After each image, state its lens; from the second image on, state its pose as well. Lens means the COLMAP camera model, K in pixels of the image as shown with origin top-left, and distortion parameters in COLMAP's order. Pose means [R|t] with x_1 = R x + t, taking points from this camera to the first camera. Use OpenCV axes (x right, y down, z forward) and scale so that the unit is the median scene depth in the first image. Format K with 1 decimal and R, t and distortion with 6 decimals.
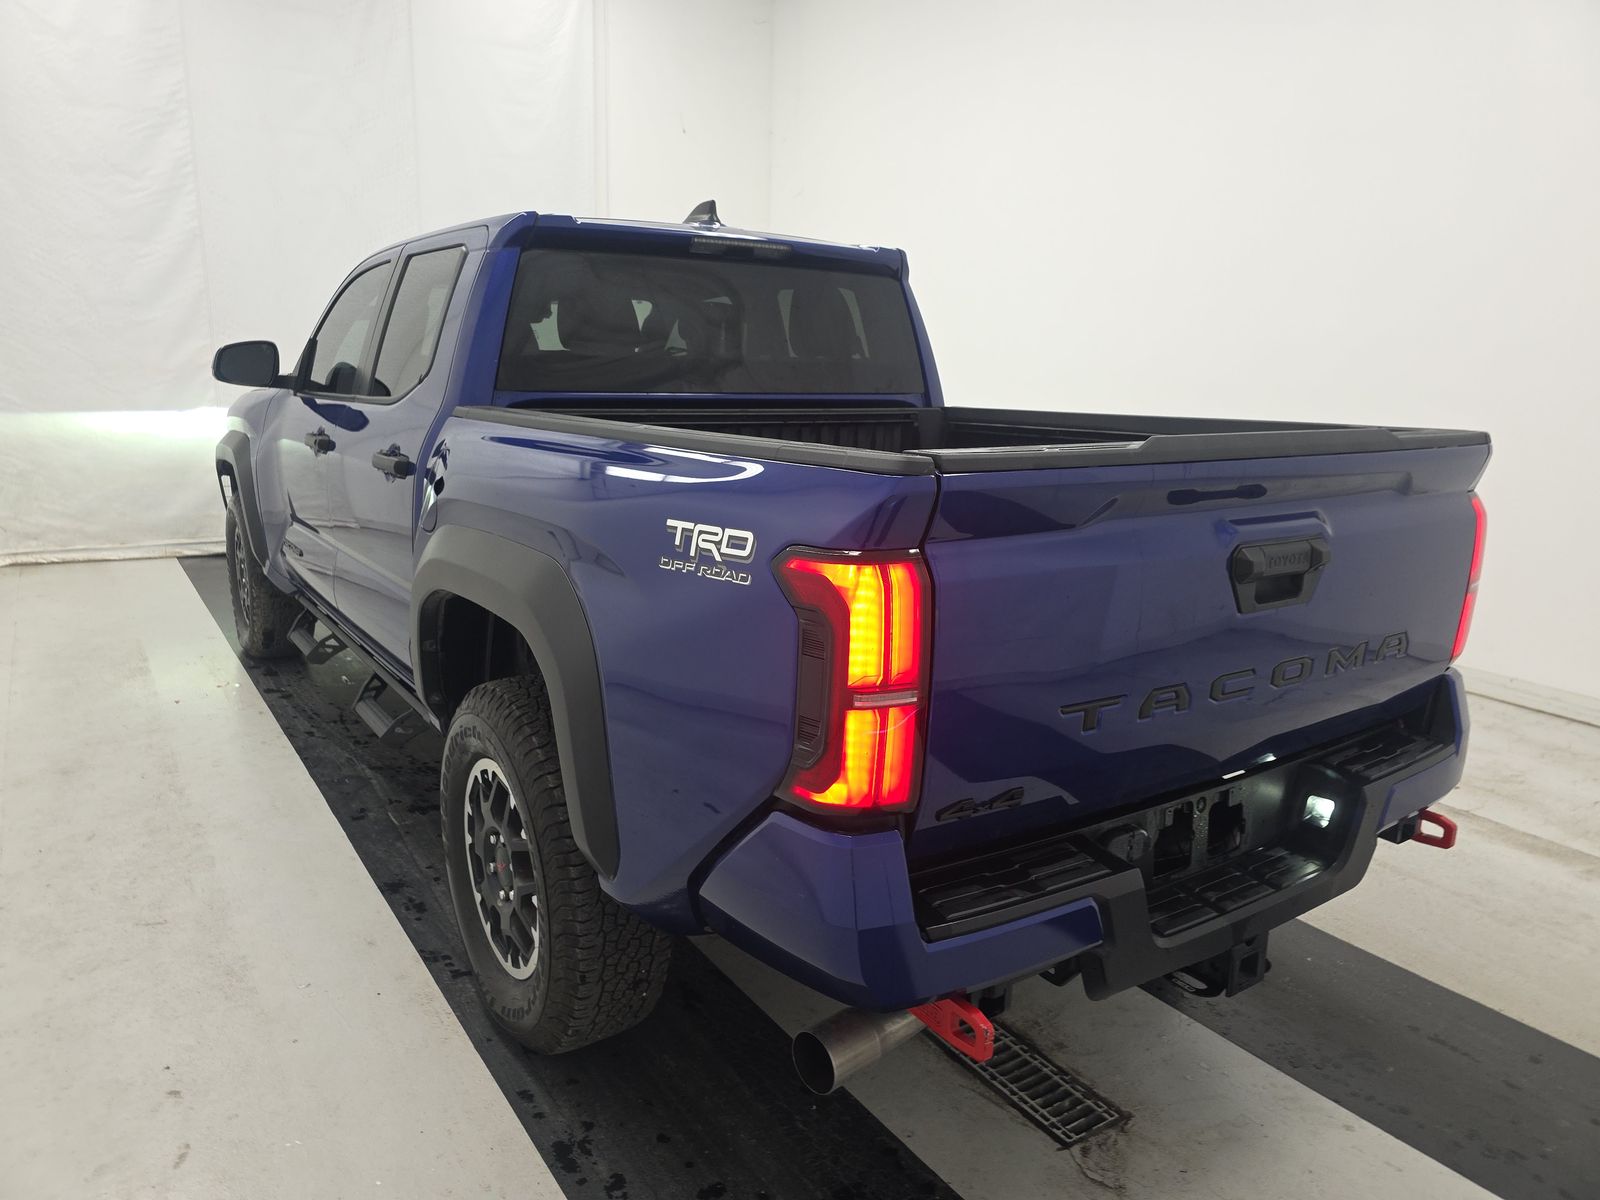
lens RADIAL K [[1065.2, 0, 785.7], [0, 1065.2, 605.8], [0, 0, 1]] dist [0.051012, -0.061699]
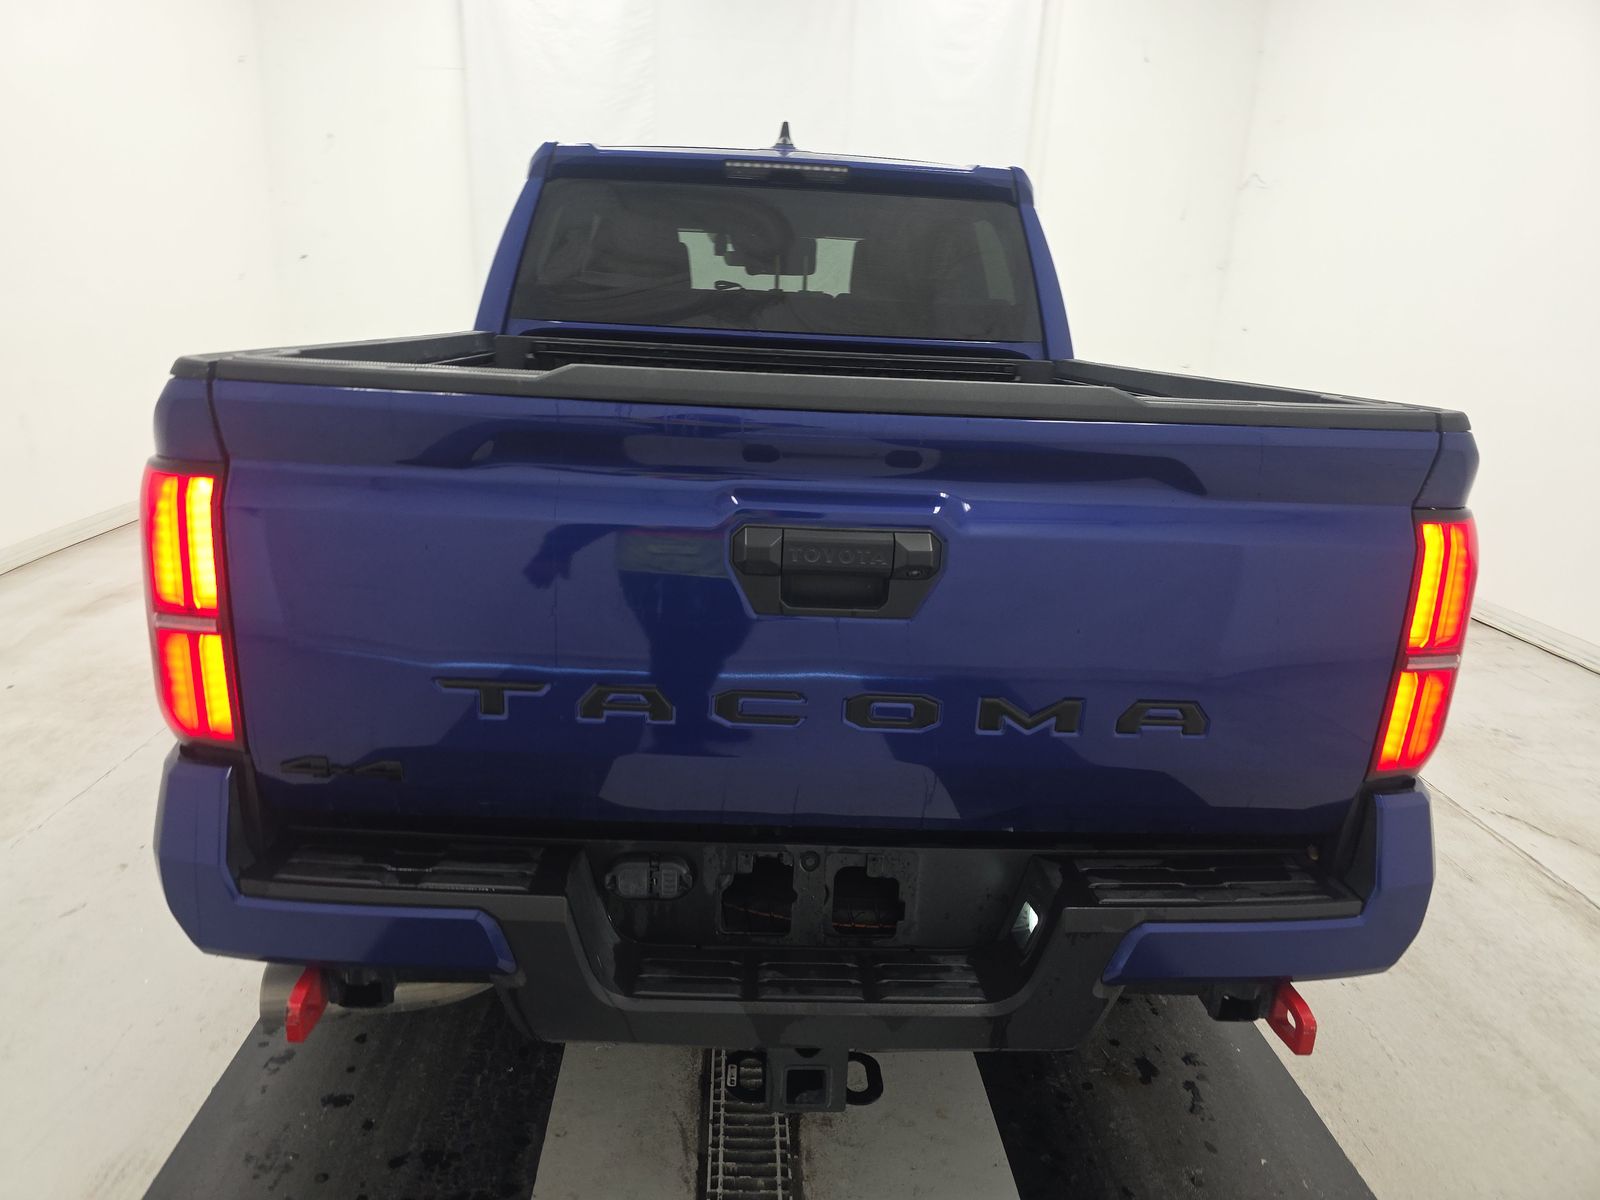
lens RADIAL K [[1065.2, 0, 793.6], [0, 1065.2, 598.1], [0, 0, 1]] dist [0.051012, -0.061699]
pose [[0.851826, 0.153561, -0.500811, 0.505729], [-0.141077, 0.987993, 0.062986, -0.033416], [0.504470, 0.017000, 0.863262, 0.227143]]
